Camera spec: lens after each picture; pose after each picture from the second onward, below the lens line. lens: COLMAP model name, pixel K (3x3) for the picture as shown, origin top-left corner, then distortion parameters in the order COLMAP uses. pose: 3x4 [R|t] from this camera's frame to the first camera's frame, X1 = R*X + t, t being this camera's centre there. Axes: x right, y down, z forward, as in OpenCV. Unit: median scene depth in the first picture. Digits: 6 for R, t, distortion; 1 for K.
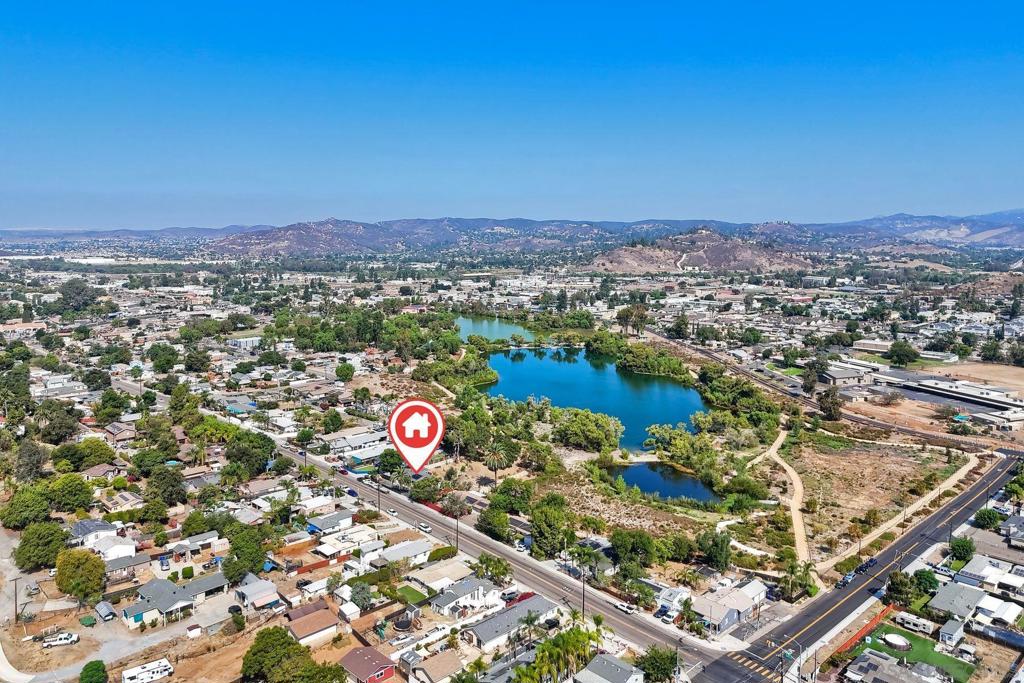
lens RADIAL K [[751.4, 0, 514.6], [0, 751.4, 337.3], [0, 0, 1]] dist [0.079511, -0.072645]
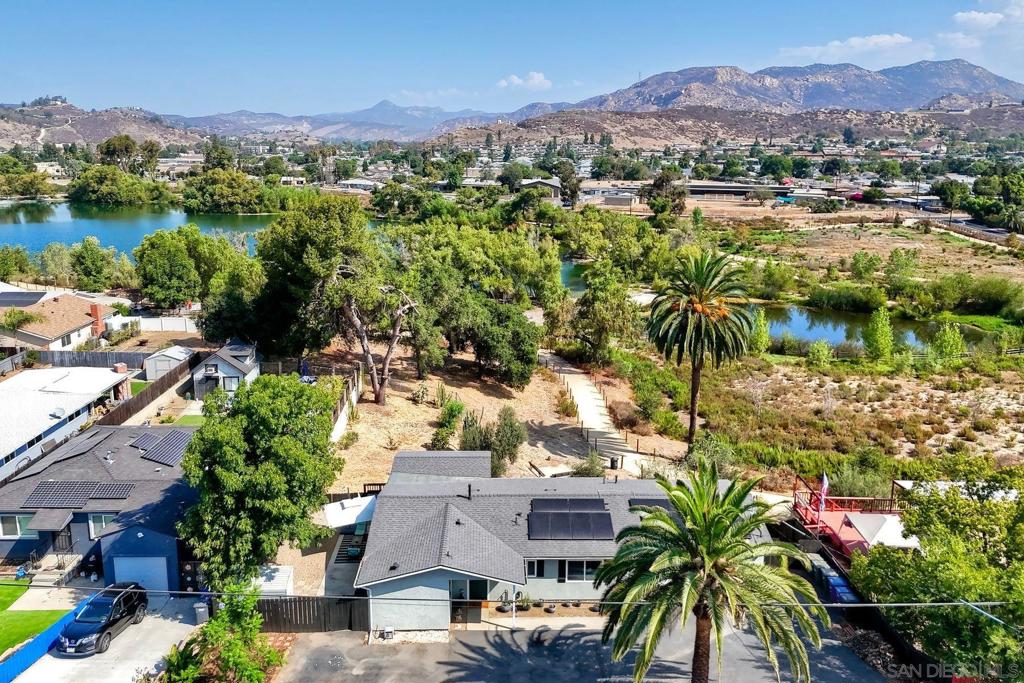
lens RADIAL K [[751.4, 0, 514.6], [0, 751.4, 337.3], [0, 0, 1]] dist [0.079511, -0.072645]
pose [[0.687259, -0.180585, 0.703608, -0.097854], [0.093668, 0.982551, 0.160687, 0.054971], [-0.720348, -0.044528, 0.692182, 0.391465]]
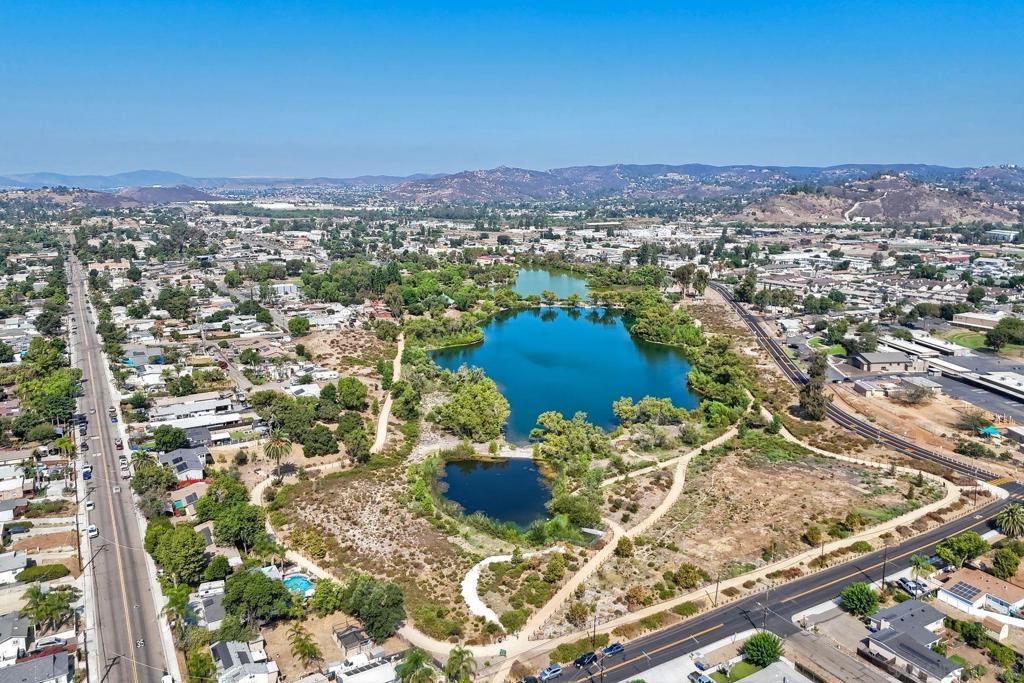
lens RADIAL K [[751.4, 0, 514.6], [0, 751.4, 337.3], [0, 0, 1]] dist [0.079511, -0.072645]
pose [[0.970585, 0.049595, -0.235595, 0.184973], [-0.033746, 0.996917, 0.070837, -0.011022], [0.238382, -0.060802, 0.969266, 0.116909]]
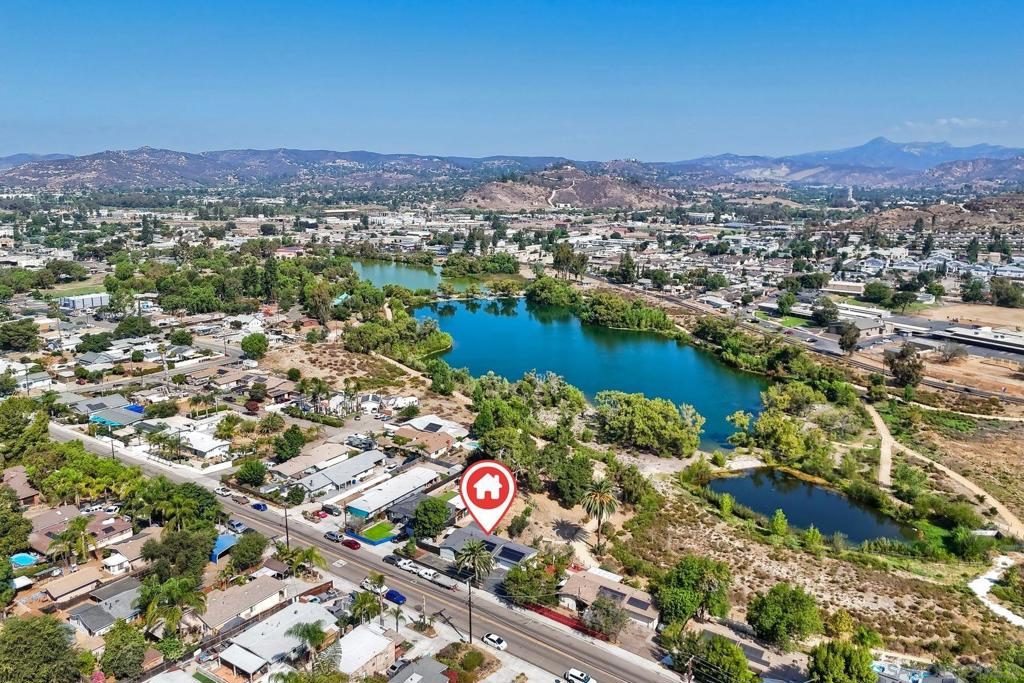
lens RADIAL K [[742.5, 0, 517.3], [0, 742.5, 363.8], [0, 0, 1]] dist [0.078489, -0.069552]
pose [[0.977392, -0.043987, 0.206810, -0.095269], [0.019638, 0.992778, 0.118346, -0.011465], [-0.210522, -0.111609, 0.971197, 0.190043]]
